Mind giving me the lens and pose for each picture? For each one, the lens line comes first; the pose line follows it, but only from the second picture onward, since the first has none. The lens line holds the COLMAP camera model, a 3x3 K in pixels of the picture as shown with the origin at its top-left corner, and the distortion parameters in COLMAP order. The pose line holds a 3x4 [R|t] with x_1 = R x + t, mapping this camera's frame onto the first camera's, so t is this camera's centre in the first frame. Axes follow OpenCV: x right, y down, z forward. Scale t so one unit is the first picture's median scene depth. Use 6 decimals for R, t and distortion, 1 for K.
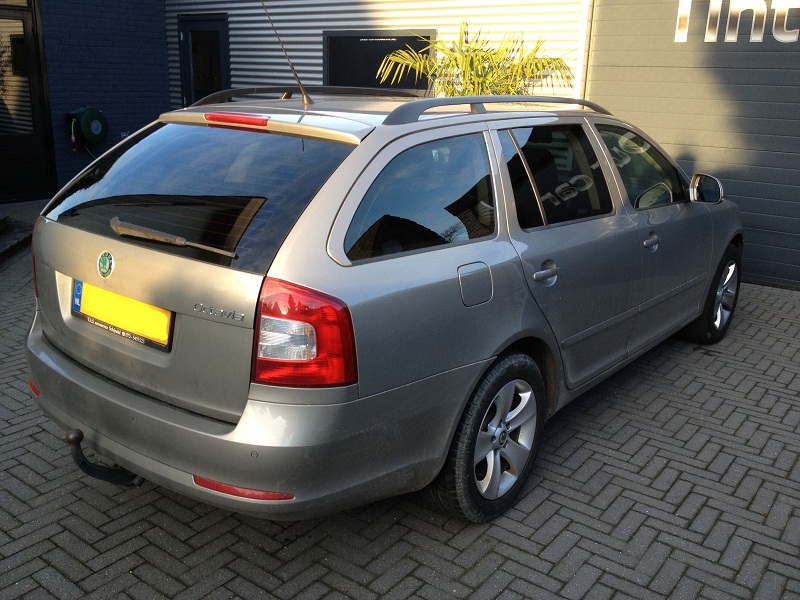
lens RADIAL K [[725.8, 0, 400.0], [0, 725.8, 300.0], [0, 0, 1]] dist [0.097271, -0.179928]
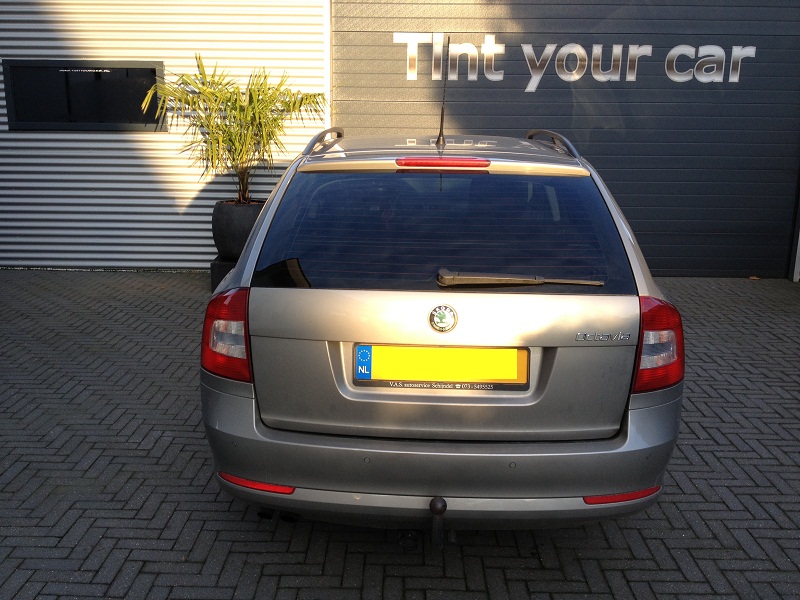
lens RADIAL K [[725.8, 0, 400.0], [0, 725.8, 300.0], [0, 0, 1]] dist [0.097271, -0.179928]
pose [[0.810061, -0.161260, 0.563735, -0.365610], [0.181026, 0.983251, 0.021140, -0.038245], [-0.557702, 0.084926, 0.825685, 0.088546]]
